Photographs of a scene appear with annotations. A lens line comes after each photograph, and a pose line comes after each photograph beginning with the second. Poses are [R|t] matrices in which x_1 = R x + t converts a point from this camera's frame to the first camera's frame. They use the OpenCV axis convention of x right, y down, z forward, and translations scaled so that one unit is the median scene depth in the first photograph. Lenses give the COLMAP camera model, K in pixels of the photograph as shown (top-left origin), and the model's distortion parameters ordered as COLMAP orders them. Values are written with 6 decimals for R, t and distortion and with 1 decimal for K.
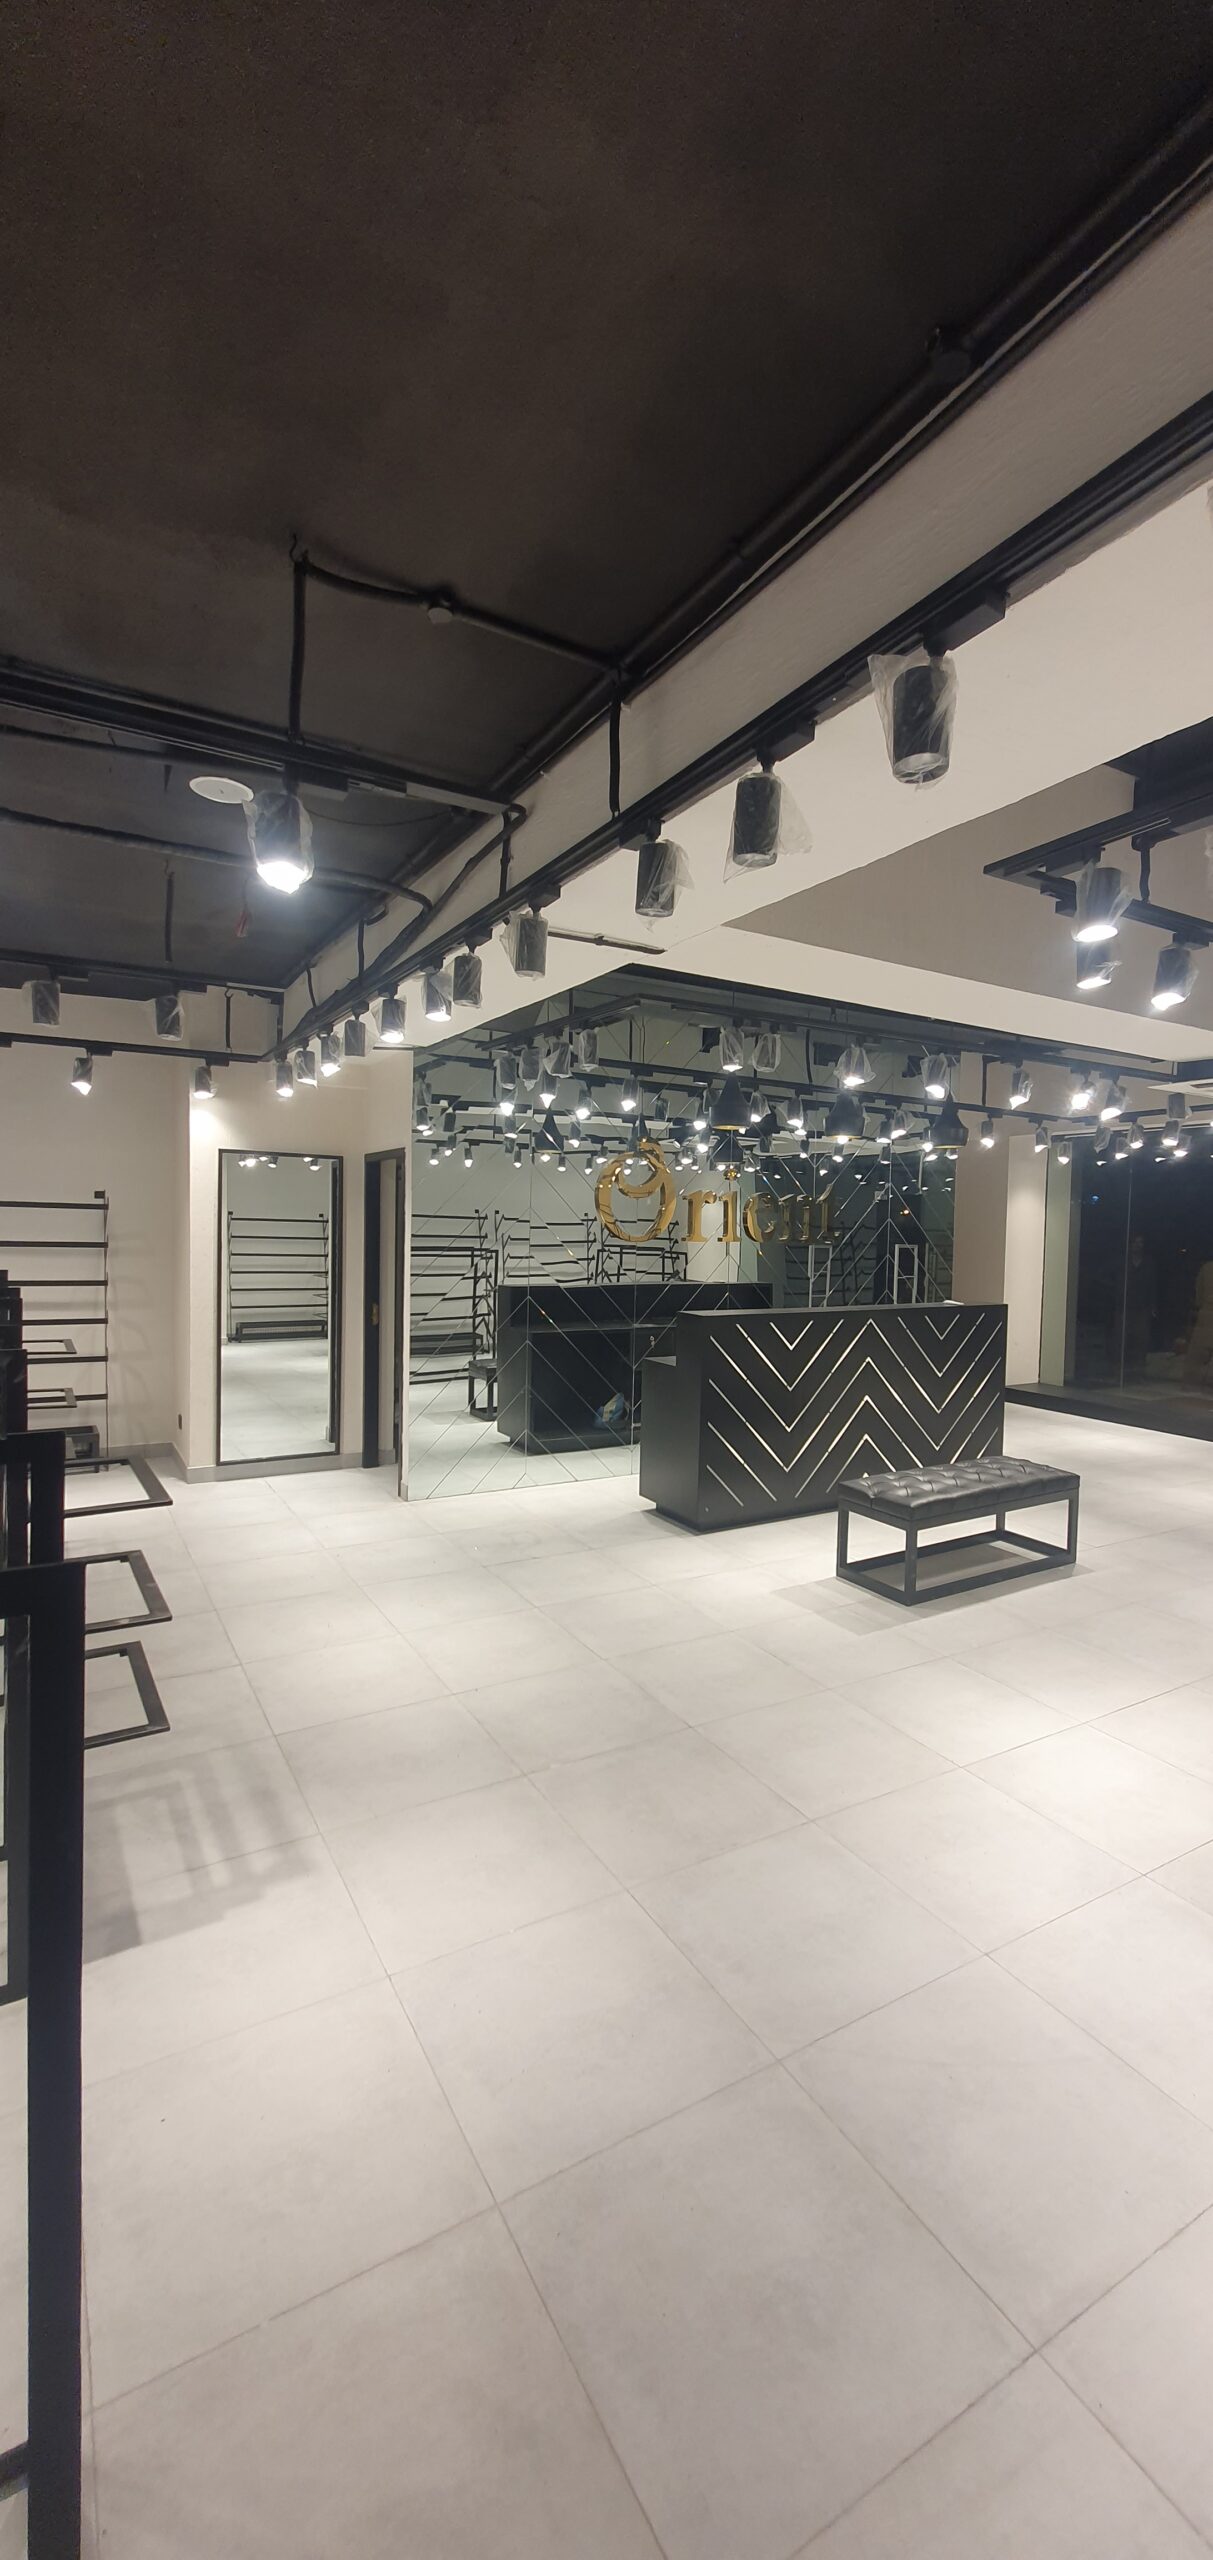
lens RADIAL K [[1017.0, 0, 635.2], [0, 1017.0, 1276.3], [0, 0, 1]] dist [0.006123, 0.000138]
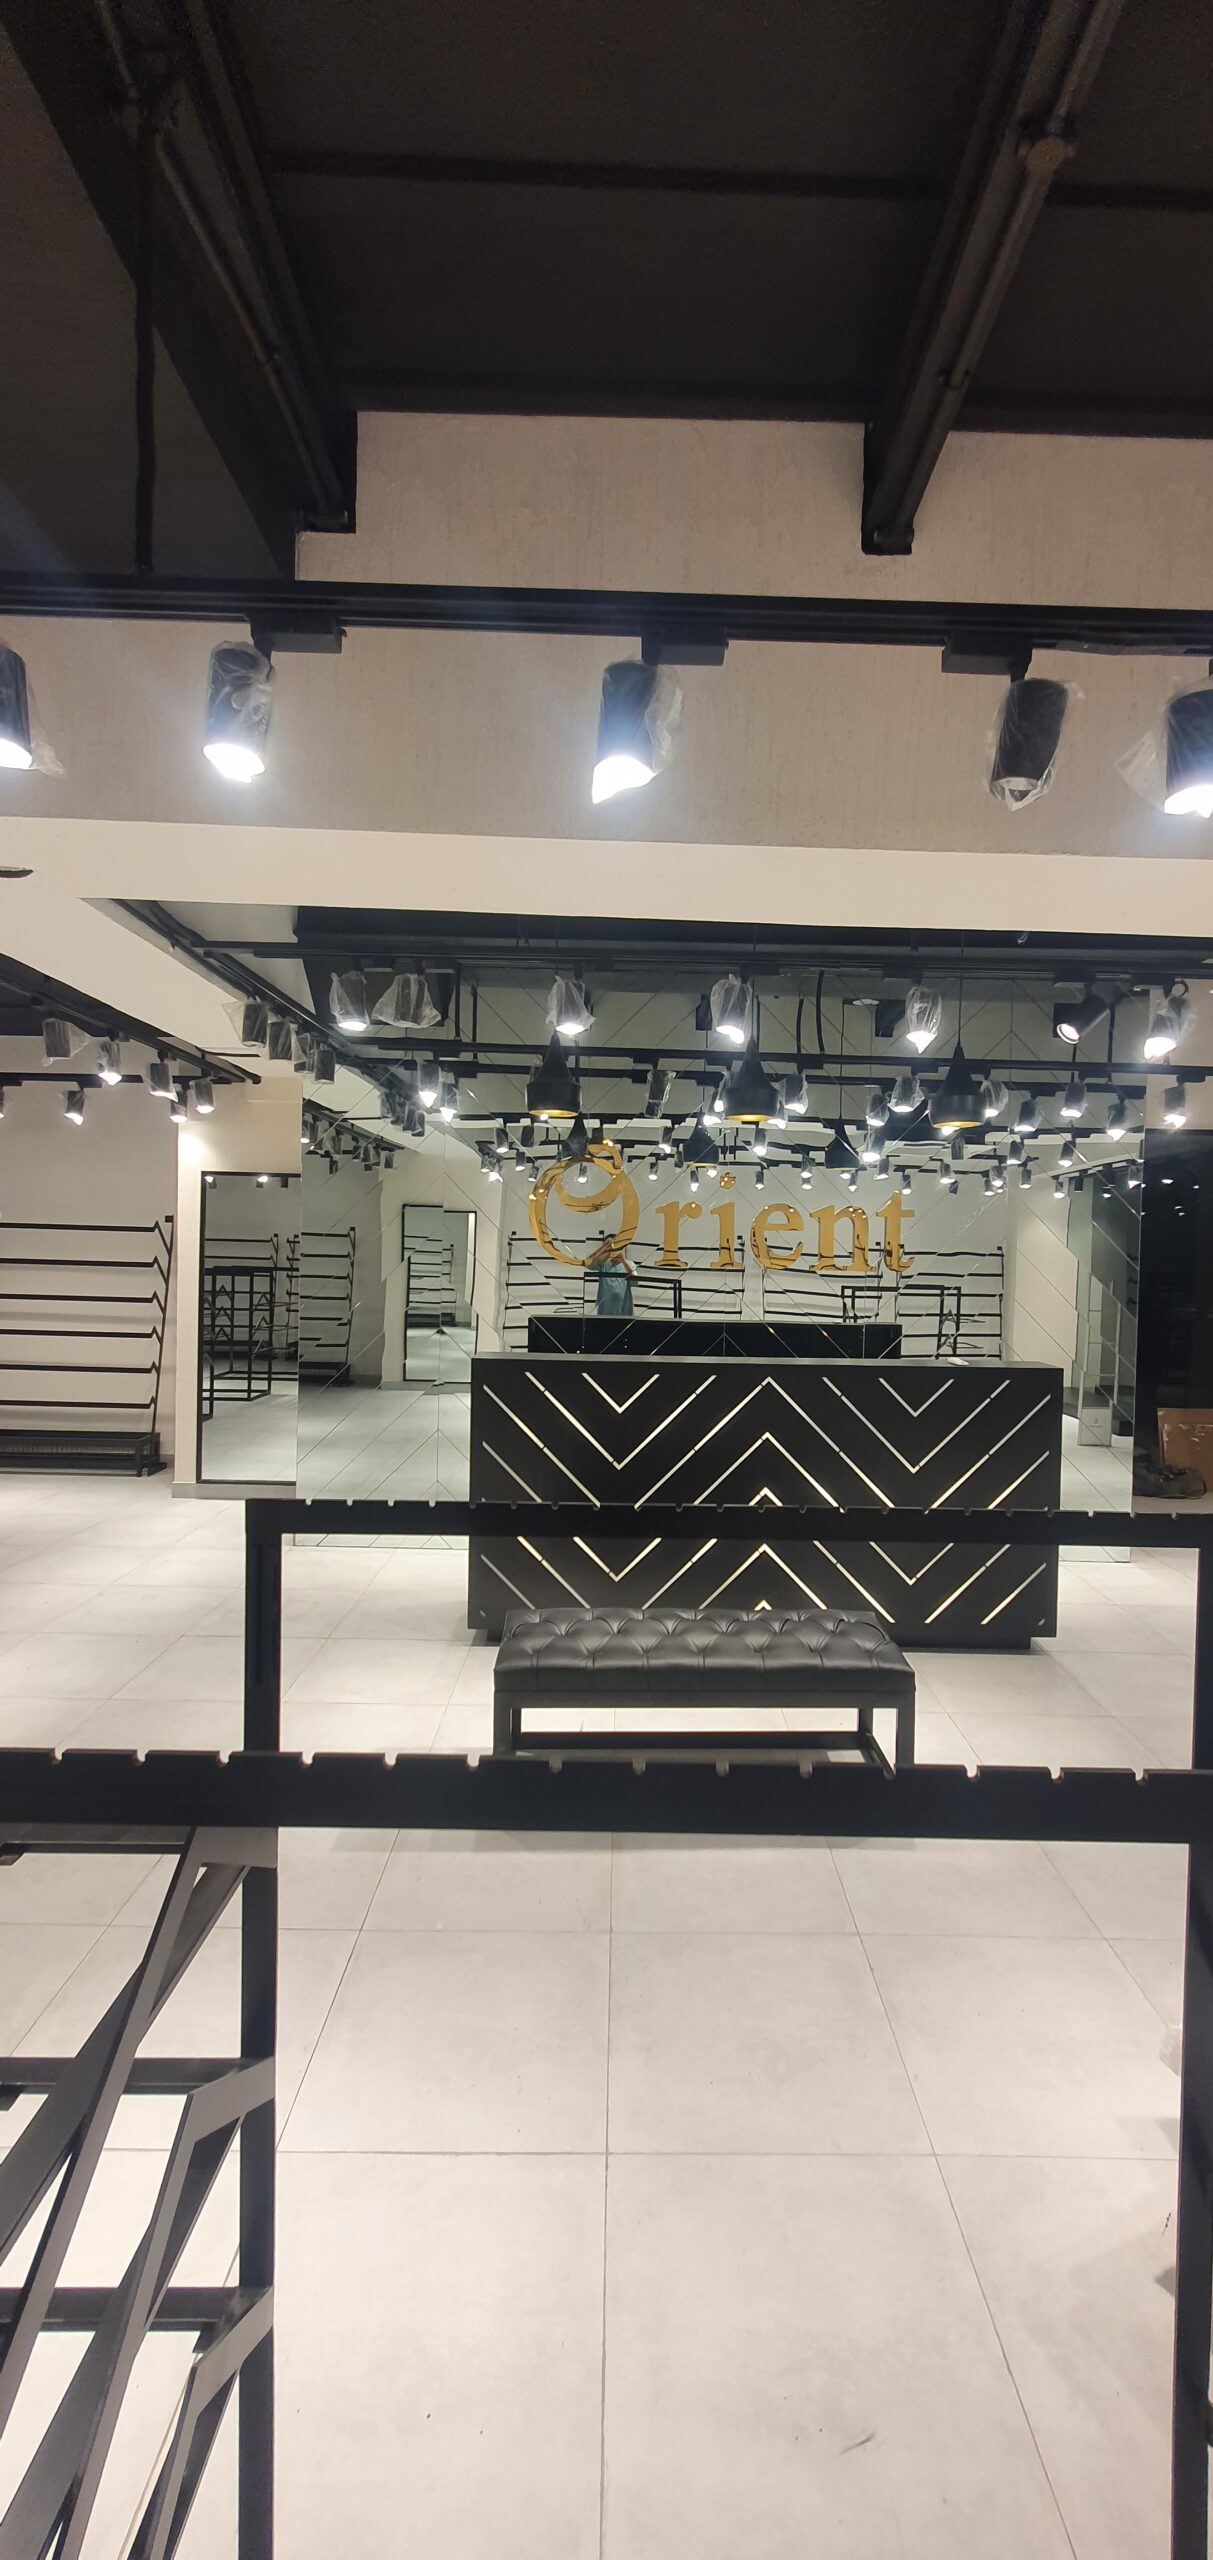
lens RADIAL K [[1017.0, 0, 635.2], [0, 1017.0, 1276.3], [0, 0, 1]] dist [0.006123, 0.000138]
pose [[0.863497, 0.012575, -0.504197, 0.667664], [-0.029597, 0.999230, -0.025767, -0.008865], [0.503484, 0.037173, 0.863204, 0.474204]]
